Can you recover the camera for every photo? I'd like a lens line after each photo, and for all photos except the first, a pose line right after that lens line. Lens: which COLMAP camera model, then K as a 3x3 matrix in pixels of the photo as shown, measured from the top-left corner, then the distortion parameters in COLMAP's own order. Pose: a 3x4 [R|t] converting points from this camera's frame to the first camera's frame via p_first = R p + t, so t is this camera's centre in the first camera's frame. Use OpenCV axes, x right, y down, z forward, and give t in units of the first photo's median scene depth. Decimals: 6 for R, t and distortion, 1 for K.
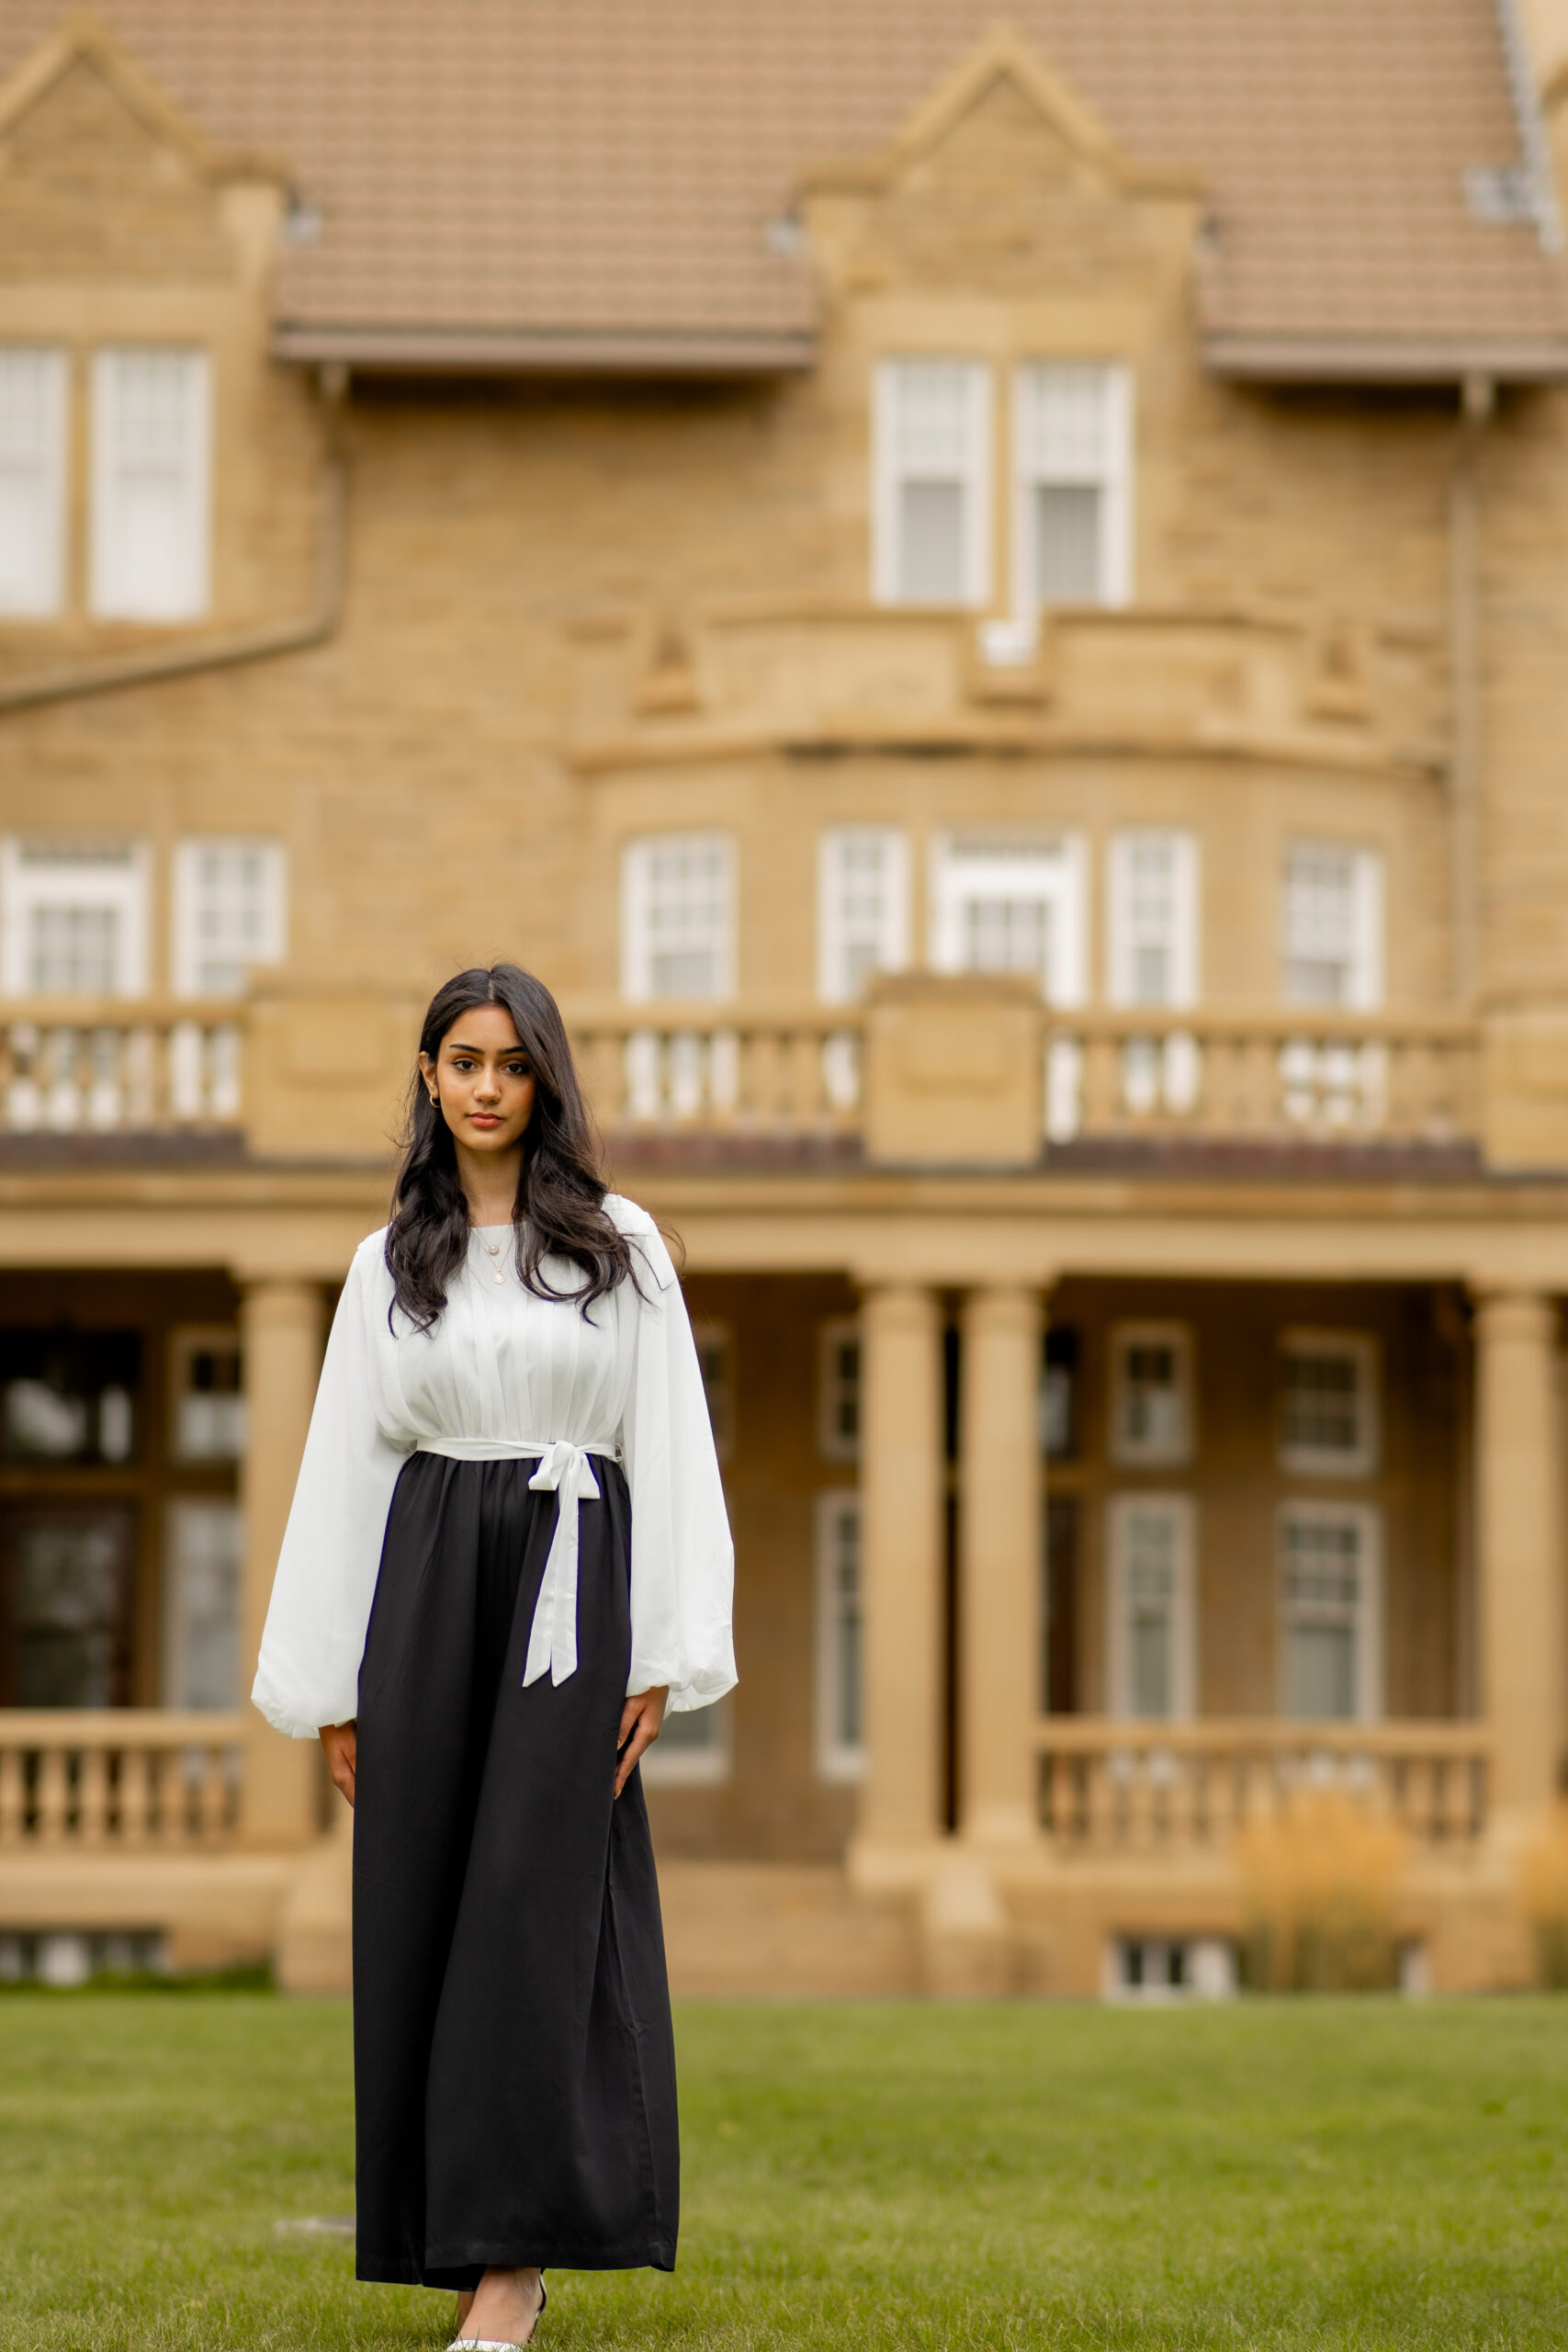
lens RADIAL K [[8845.0, 0, 784.0], [0, 8845.0, 1176.0], [0, 0, 1]] dist [0.091076, 0.301067]
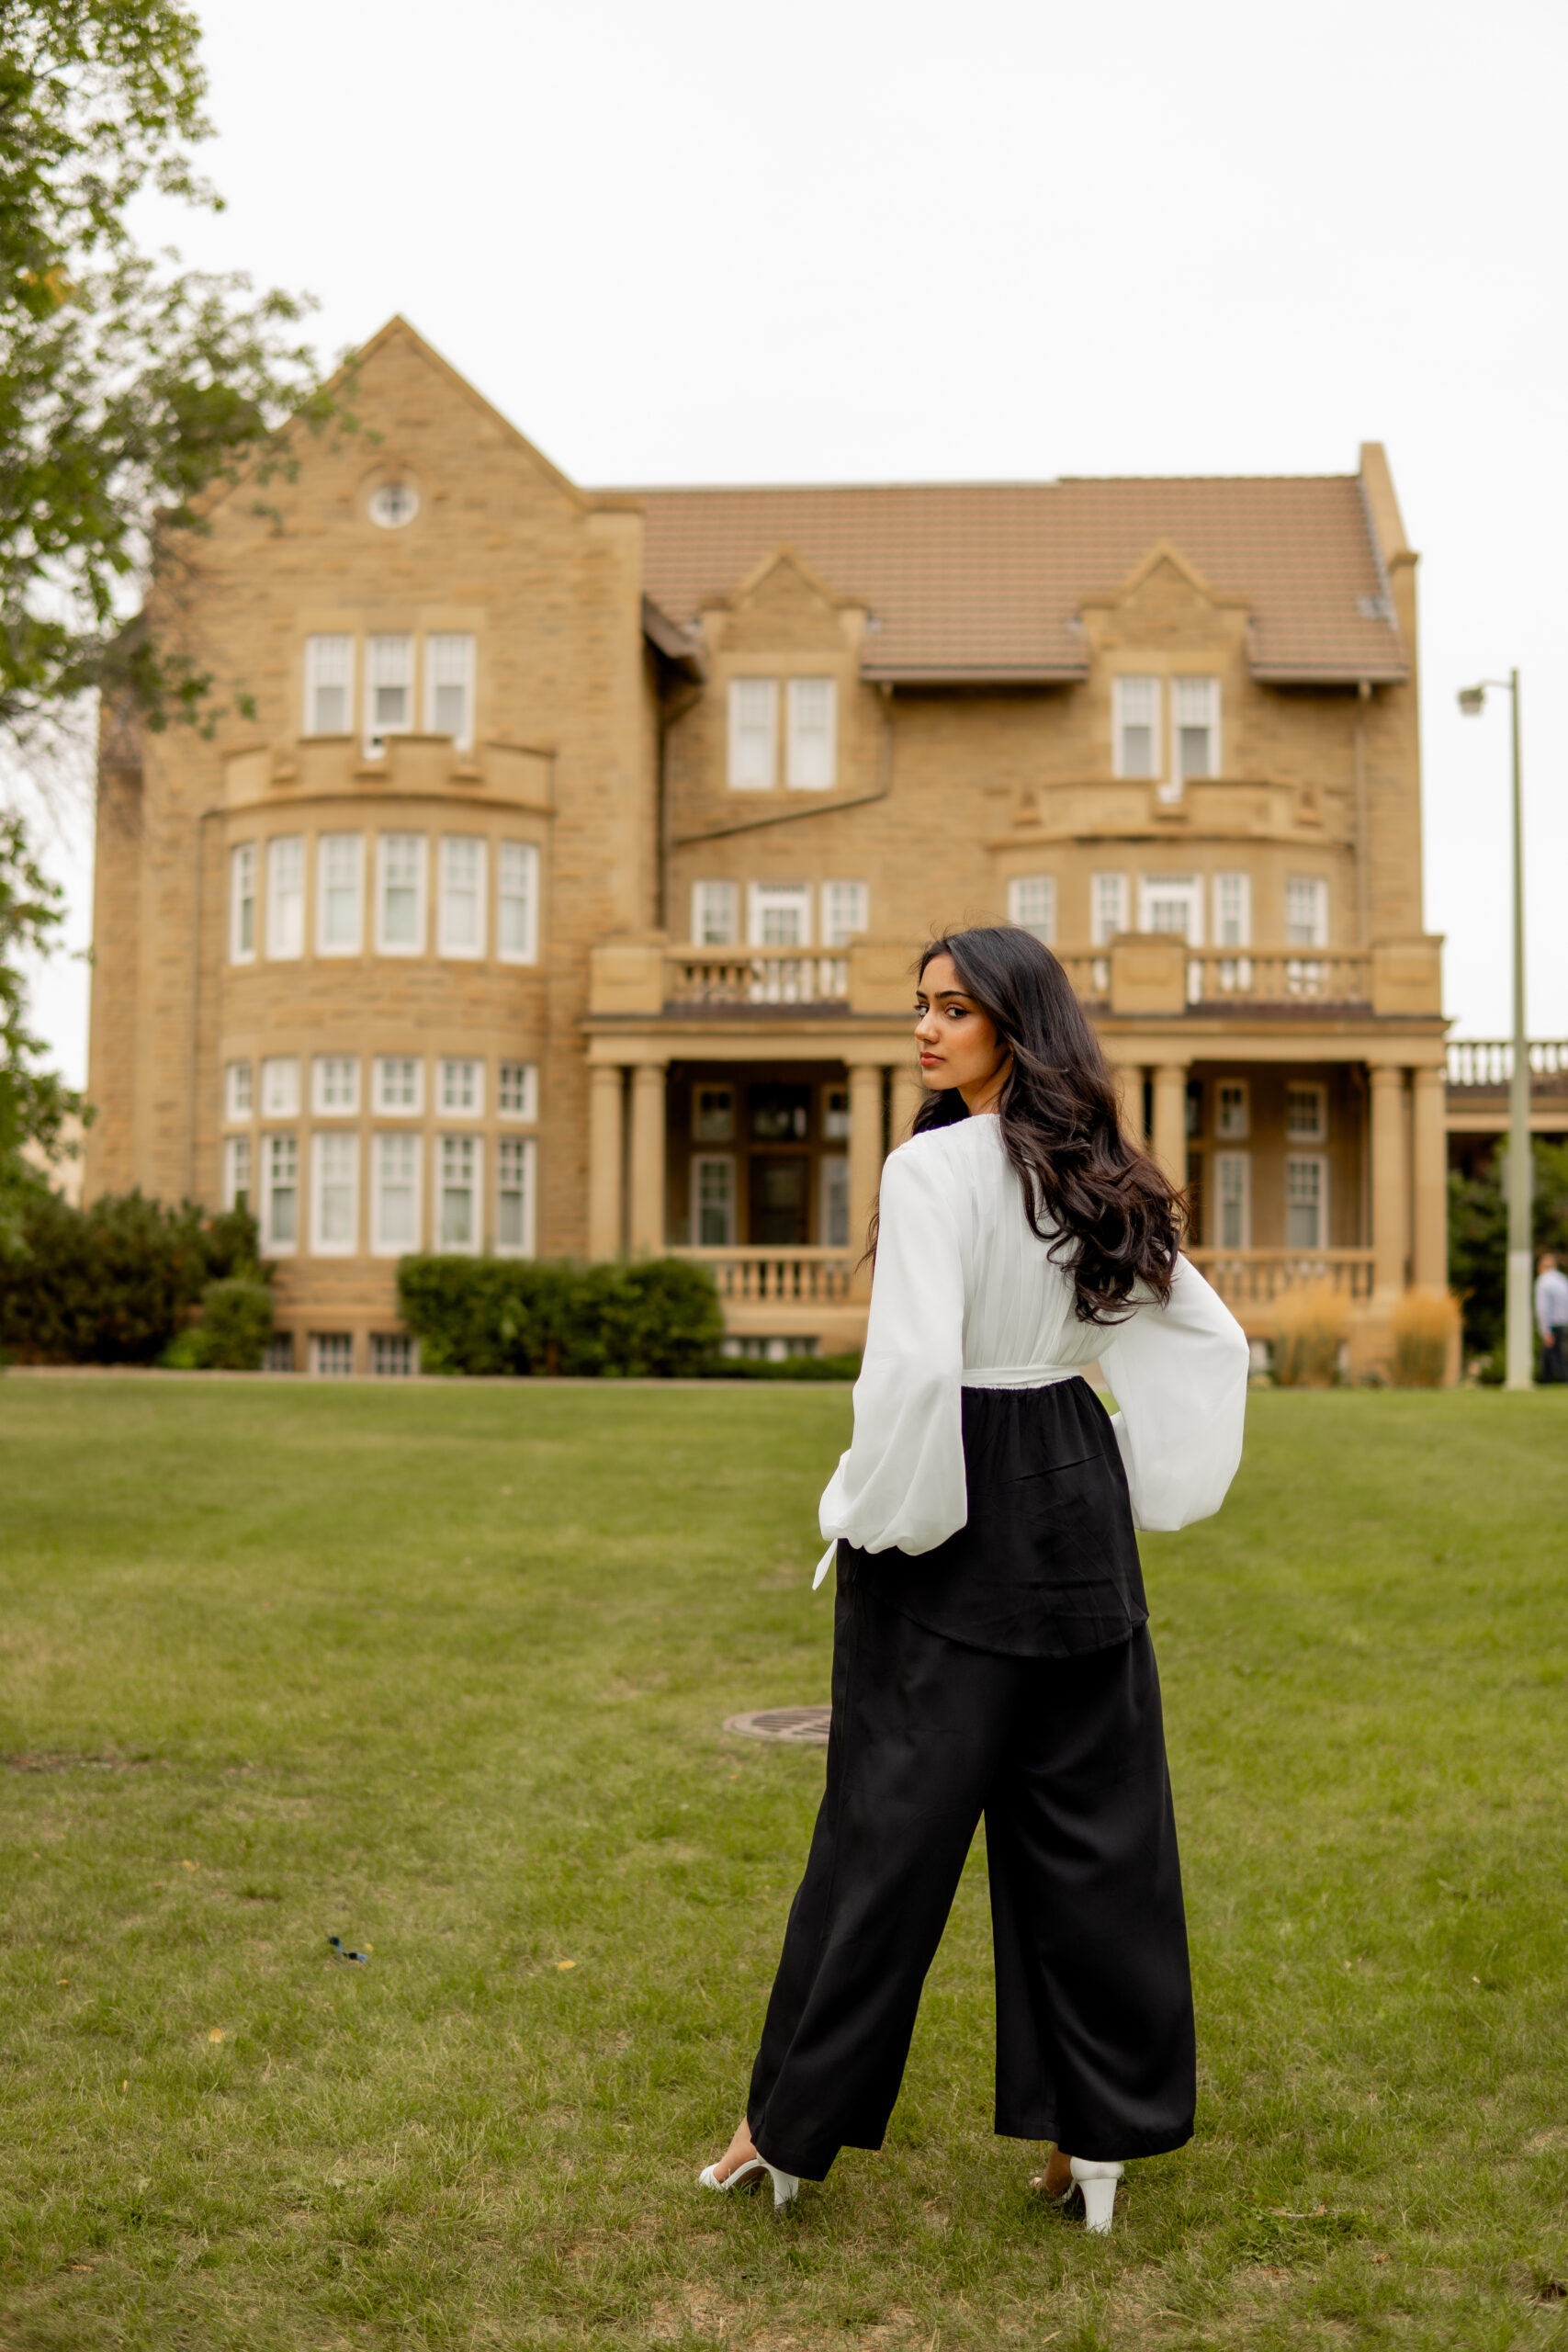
lens RADIAL K [[3046.3, 0, 784.0], [0, 3046.3, 1176.0], [0, 0, 1]] dist [-0.205660, -0.095424]
pose [[0.994776, -0.004937, -0.101965, 0.004630], [0.010751, 0.998342, 0.056546, -0.004784], [0.101517, -0.057347, 0.993180, 0.175934]]
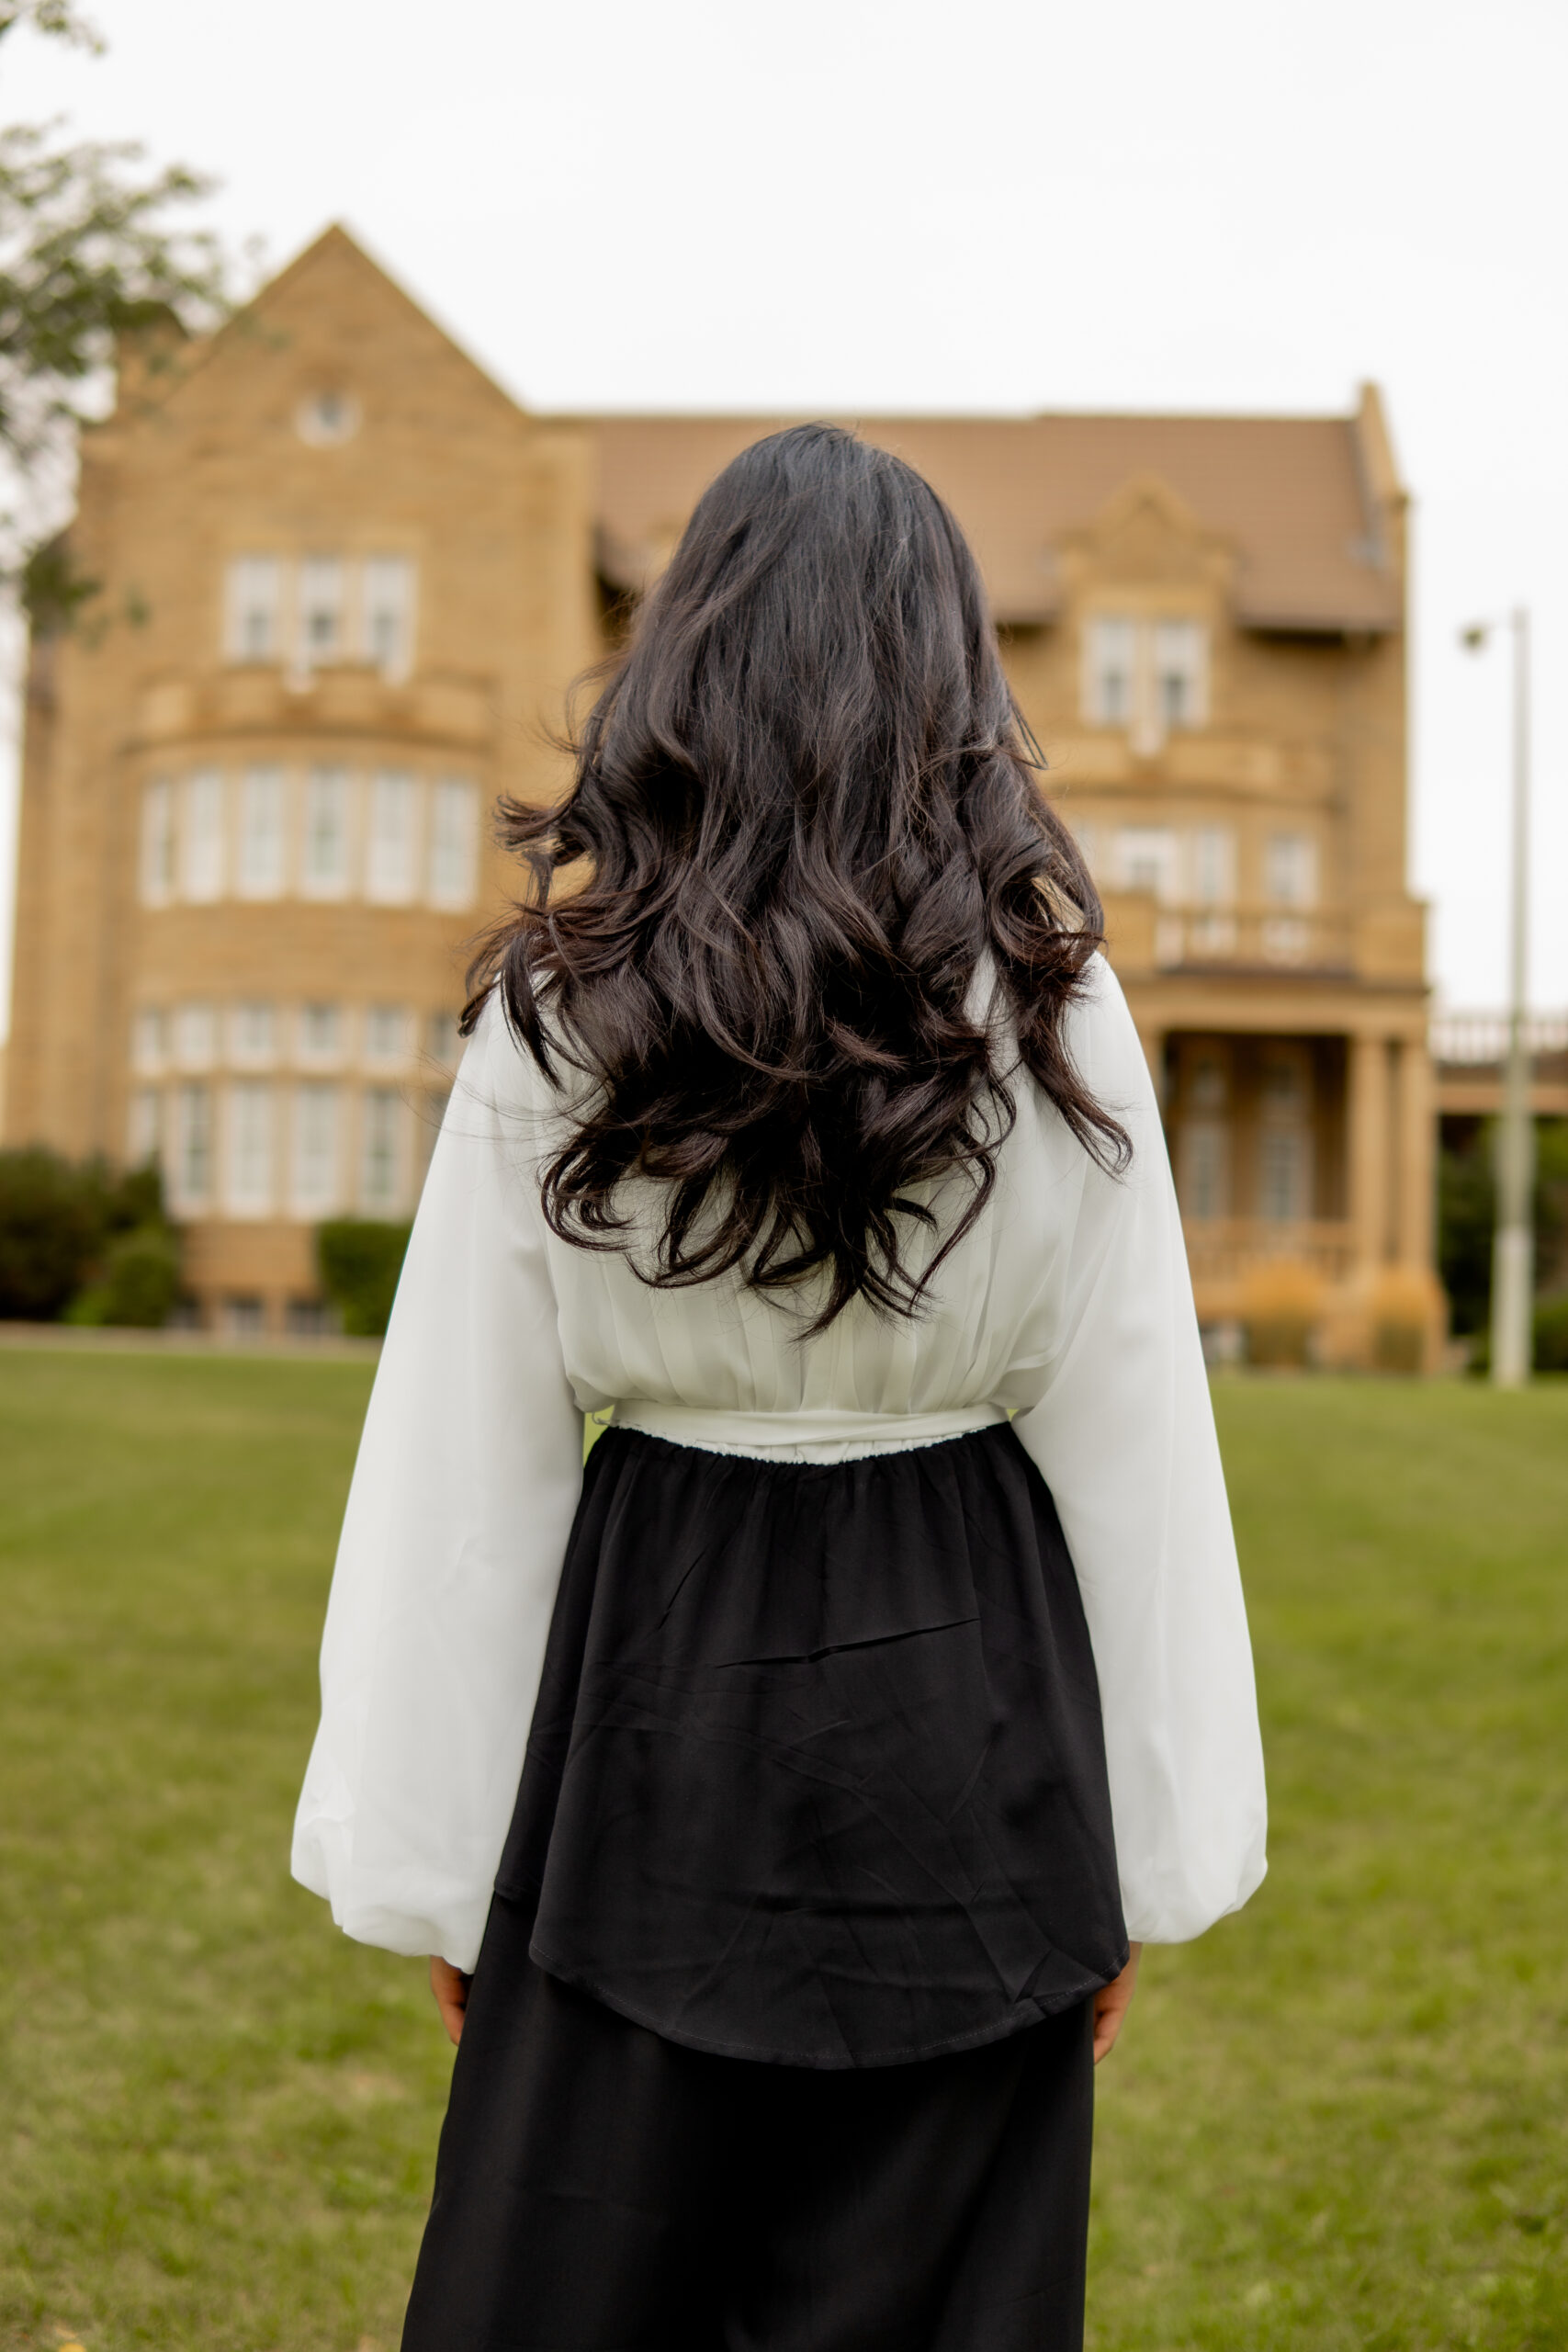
lens RADIAL K [[3042.1, 0, 782.5], [0, 3042.1, 1221.7], [0, 0, 1]] dist [-0.199448, -0.107808]
pose [[0.995499, 0.016891, -0.093252, 0.006819], [-0.009322, 0.996669, 0.081017, -0.000212], [0.094309, -0.079783, 0.992341, 0.223271]]
